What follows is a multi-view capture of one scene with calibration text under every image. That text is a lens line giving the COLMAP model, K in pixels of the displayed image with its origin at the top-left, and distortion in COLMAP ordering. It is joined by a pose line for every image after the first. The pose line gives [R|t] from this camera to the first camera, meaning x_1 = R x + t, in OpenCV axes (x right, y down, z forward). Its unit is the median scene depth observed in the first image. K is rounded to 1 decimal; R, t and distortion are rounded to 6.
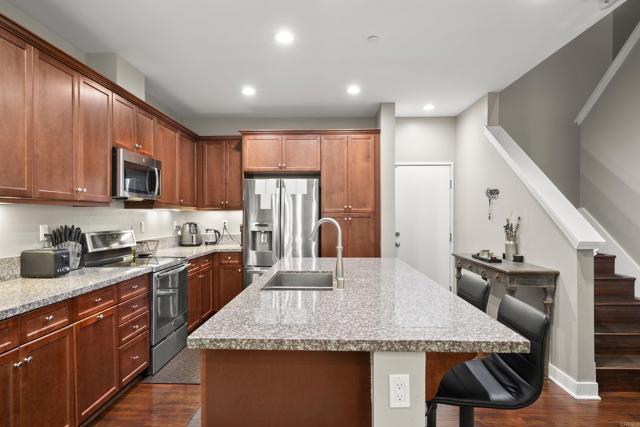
lens RADIAL K [[375.0, 0, 319.7], [0, 375.0, 218.8], [0, 0, 1]] dist [-0.007127, -0.000251]
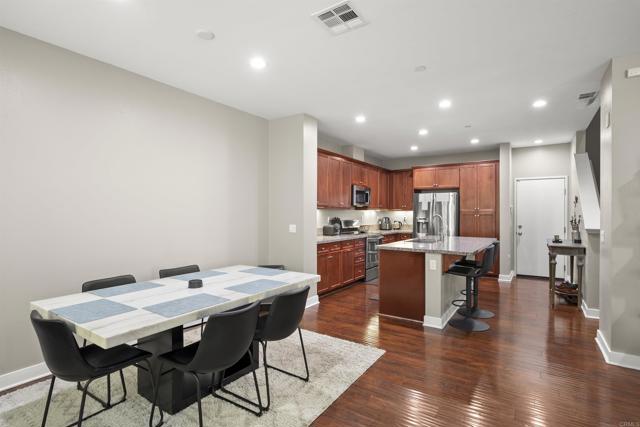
lens RADIAL K [[330.1, 0, 321.0], [0, 330.1, 214.8], [0, 0, 1]] dist [-0.005254, -0.000730]
pose [[0.848903, 0.006535, -0.528508, 0.271589], [-0.009022, 0.999957, -0.002127, 0.005344], [0.528472, 0.006574, 0.848925, -0.611106]]
